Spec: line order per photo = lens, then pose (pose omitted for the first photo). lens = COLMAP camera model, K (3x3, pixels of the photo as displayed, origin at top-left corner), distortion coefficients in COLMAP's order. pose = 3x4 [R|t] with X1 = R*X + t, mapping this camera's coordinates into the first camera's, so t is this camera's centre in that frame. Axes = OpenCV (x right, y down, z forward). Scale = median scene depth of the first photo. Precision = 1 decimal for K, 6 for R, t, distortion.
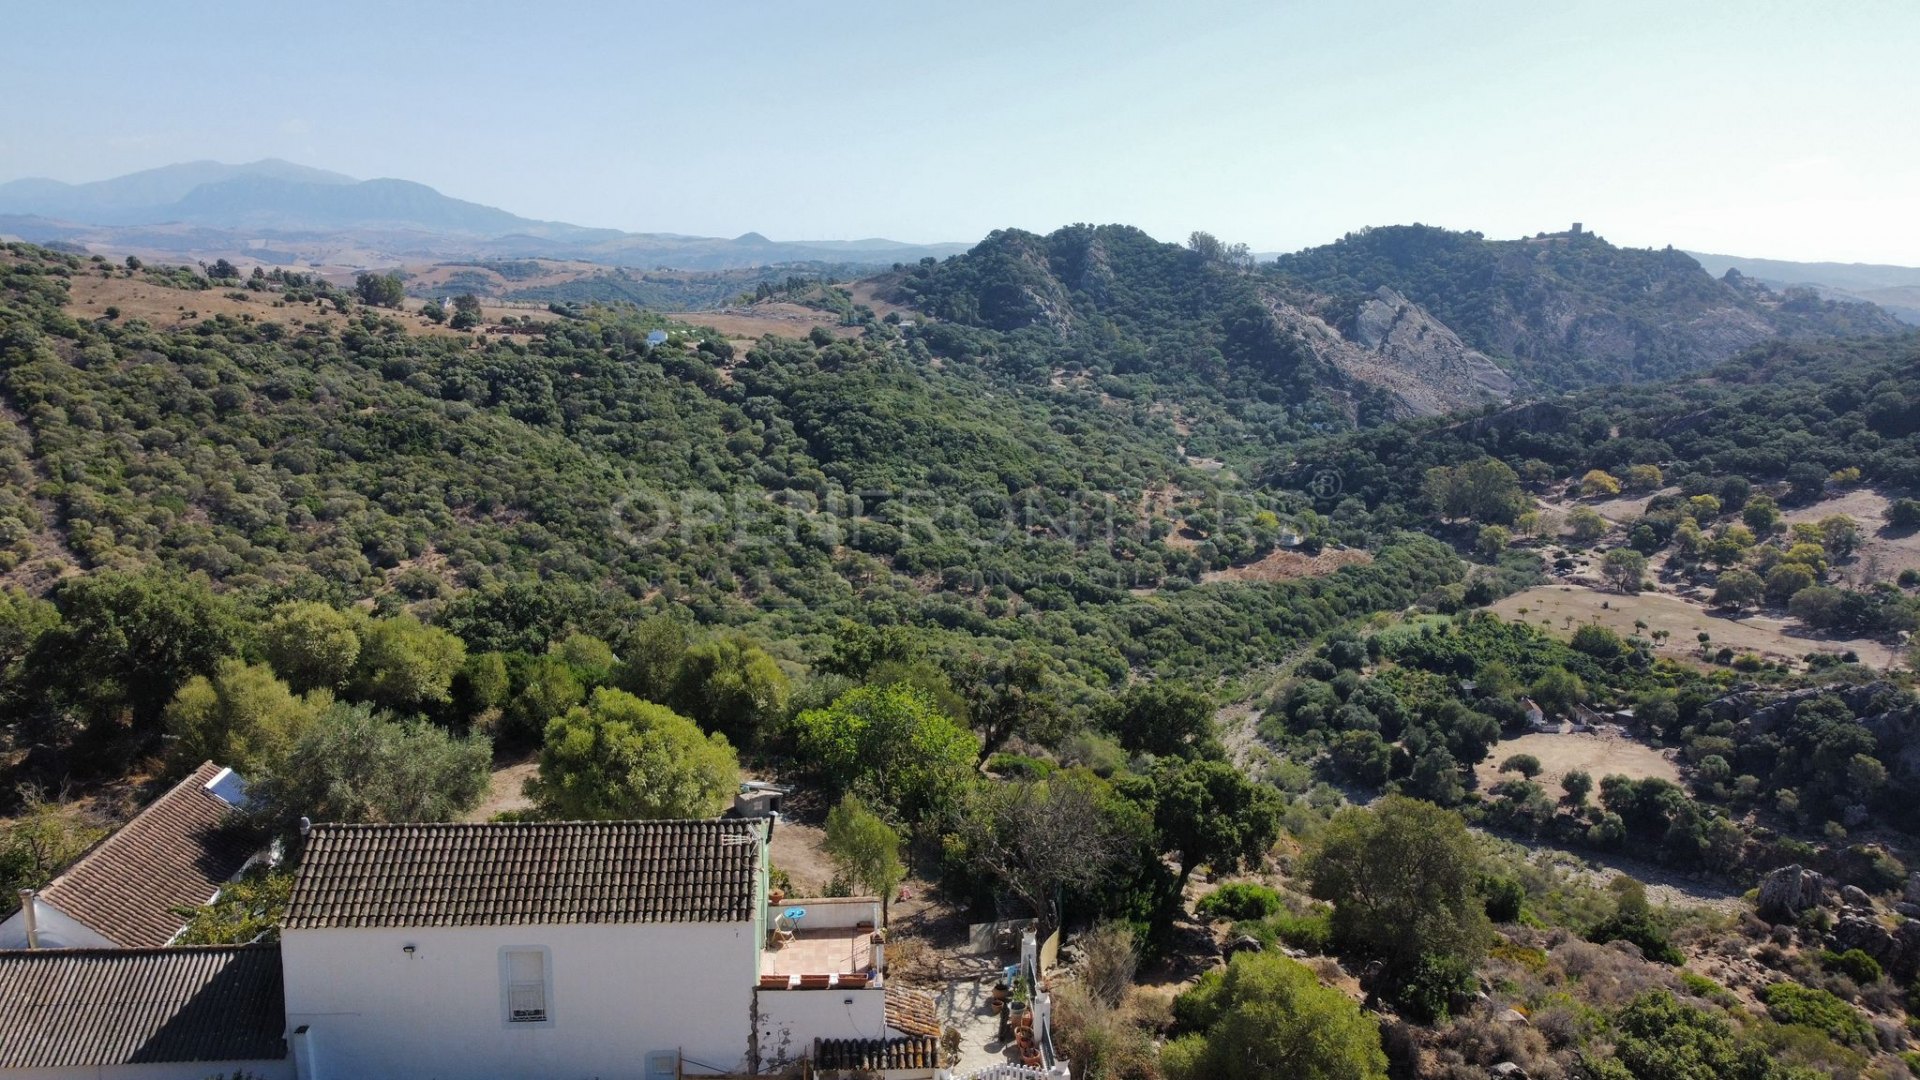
lens RADIAL K [[1452.9, 0, 963.9], [0, 1452.9, 549.9], [0, 0, 1]] dist [-0.002933, 0.001059]
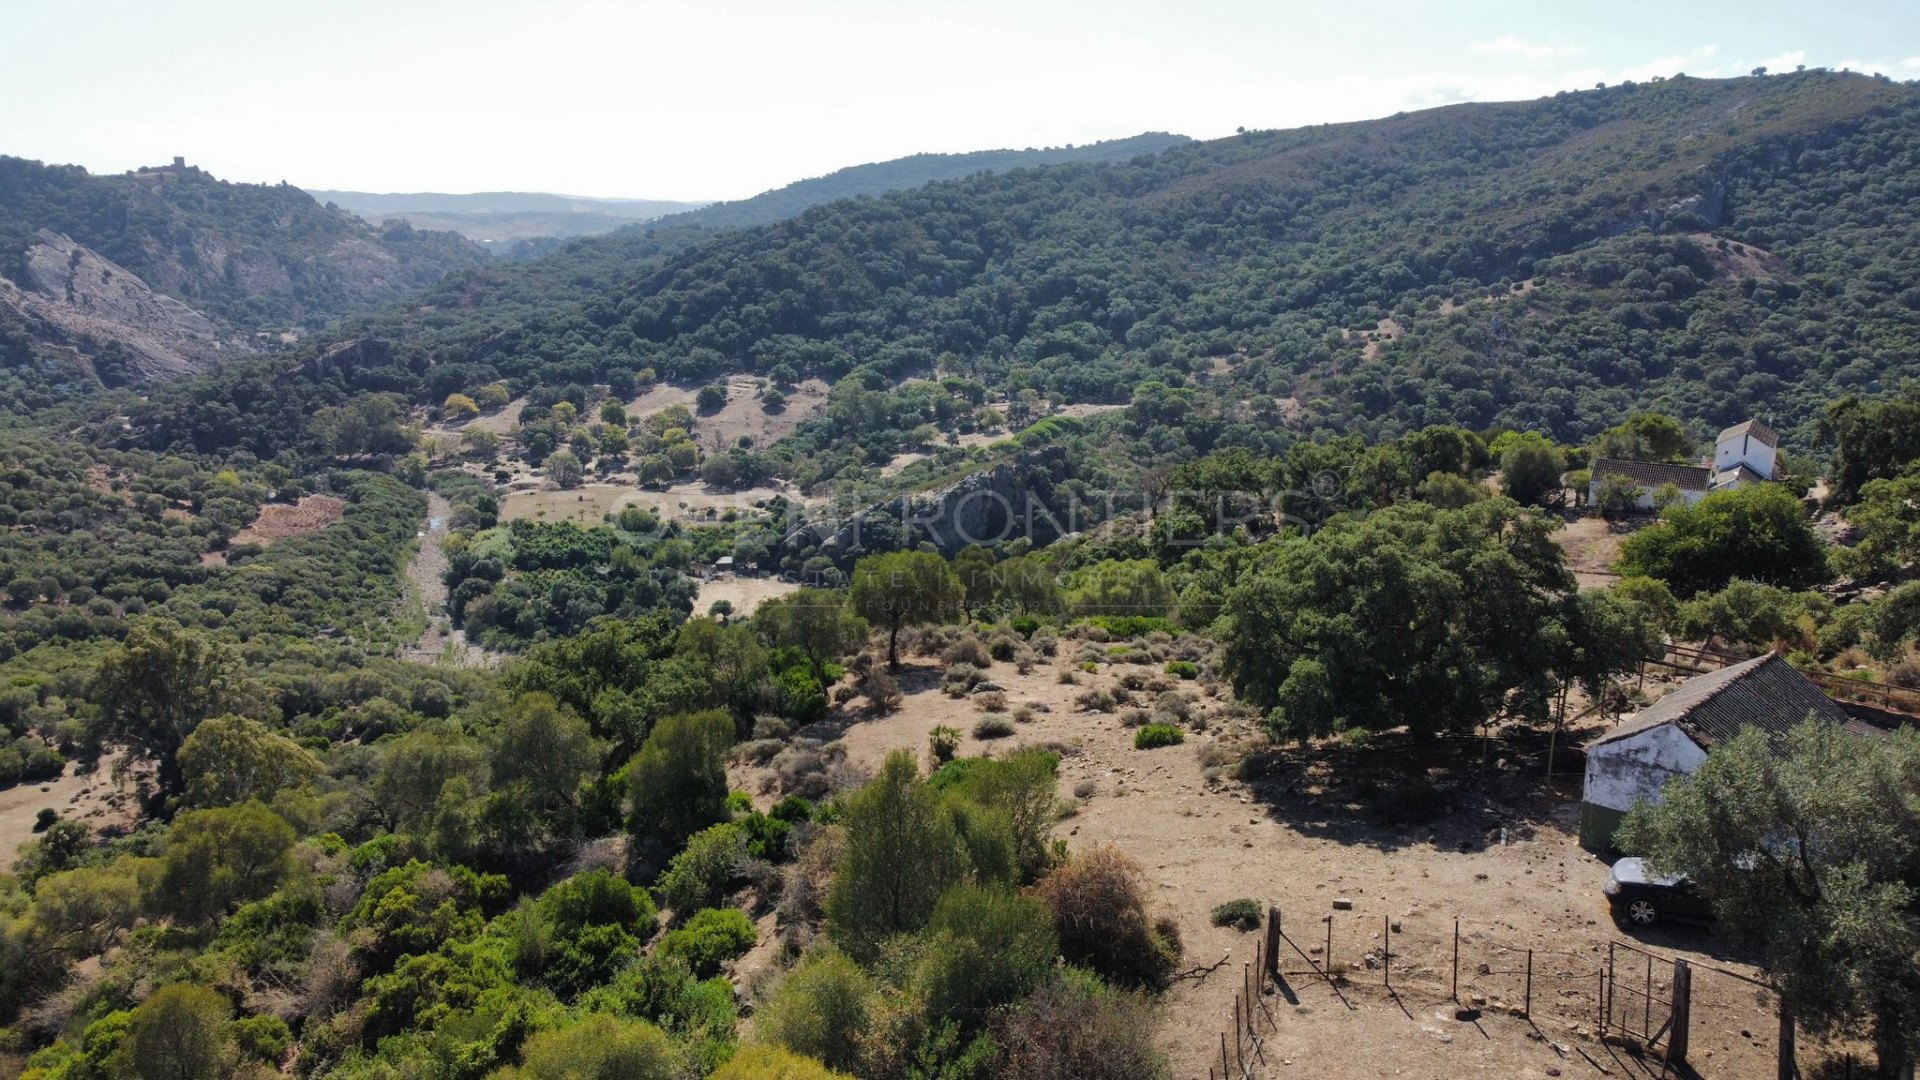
lens RADIAL K [[1452.9, 0, 961.9], [0, 1452.9, 541.3], [0, 0, 1]] dist [-0.002933, 0.001059]
pose [[0.574546, -0.194030, 0.795141, -0.341777], [0.159474, 0.979413, 0.123765, -0.025719], [-0.802786, 0.055696, 0.593660, 0.023568]]
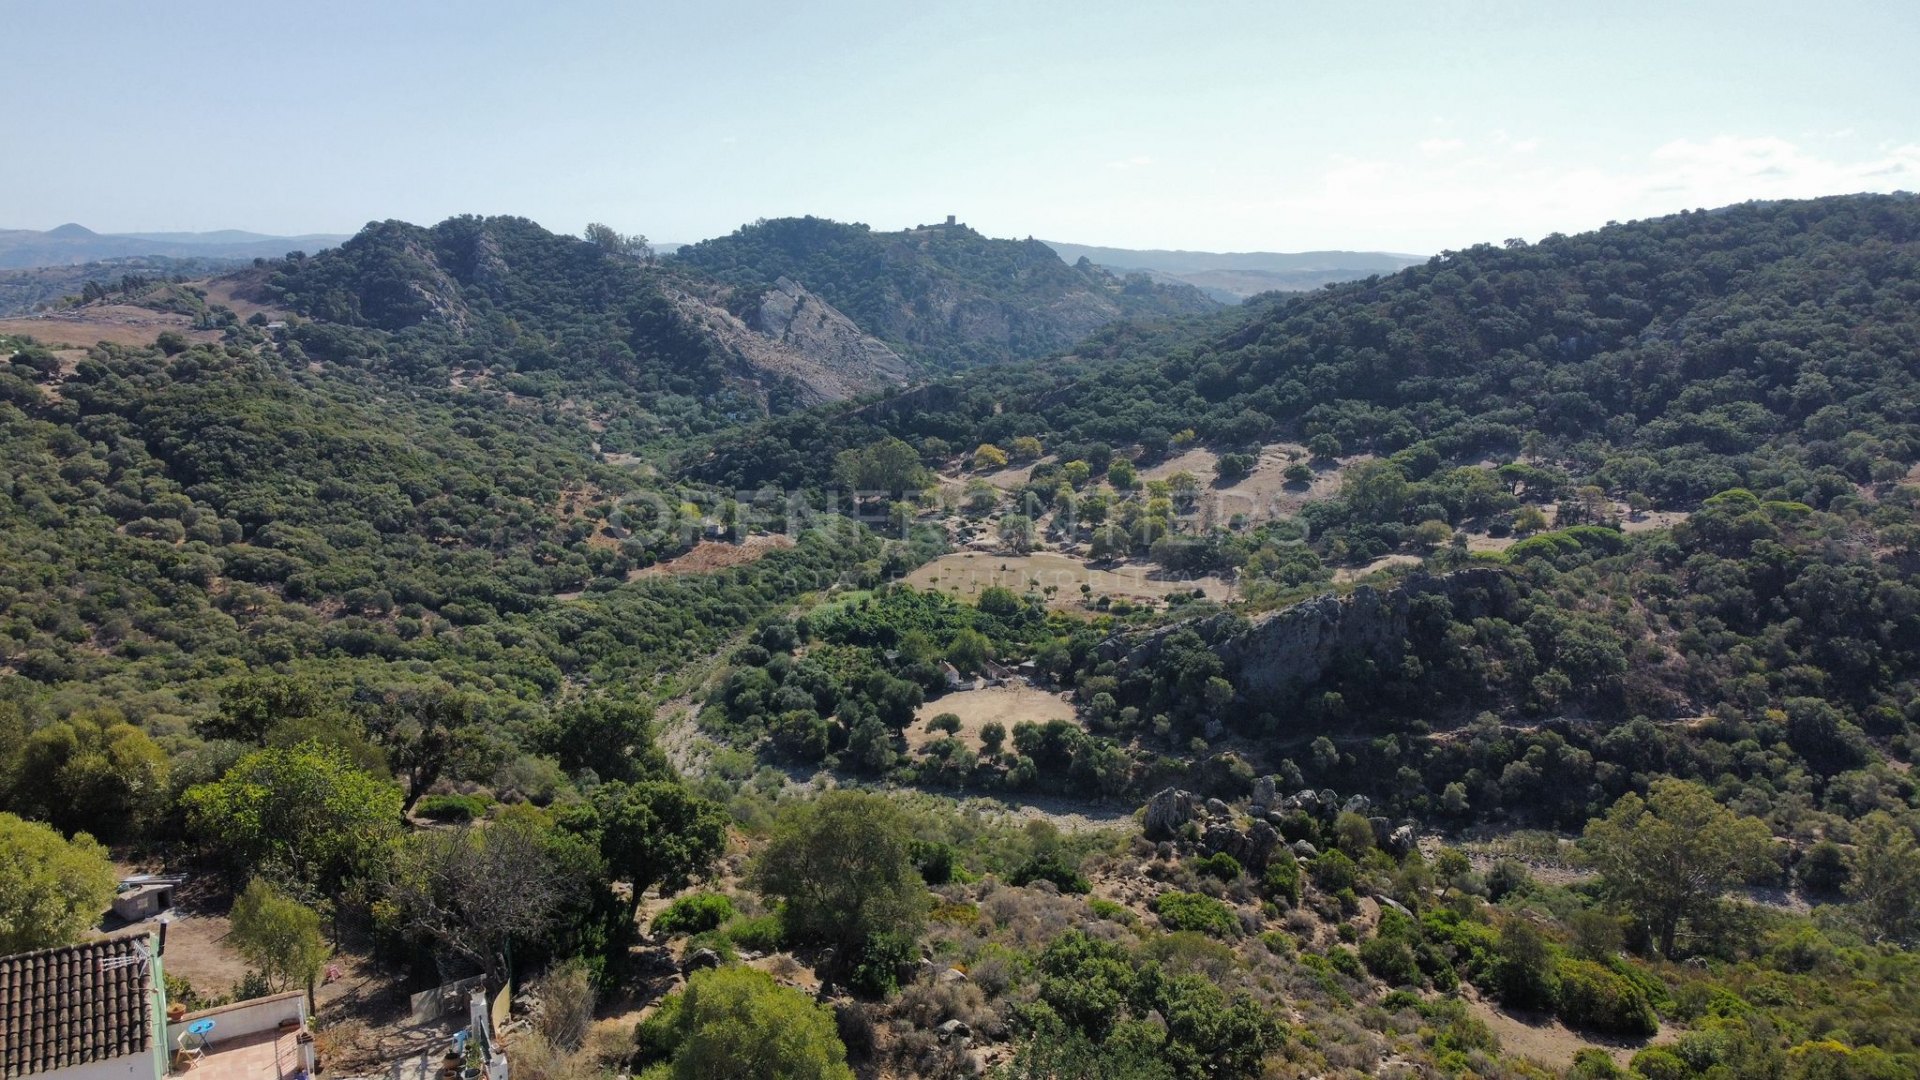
lens RADIAL K [[1450.4, 0, 971.8], [0, 1450.4, 551.4], [0, 0, 1]] dist [-0.002457, -0.010162]
pose [[0.919196, -0.085619, 0.384379, 0.000213], [0.082802, 0.996279, 0.023907, -0.002131], [-0.384996, 0.009852, 0.922866, -0.000883]]
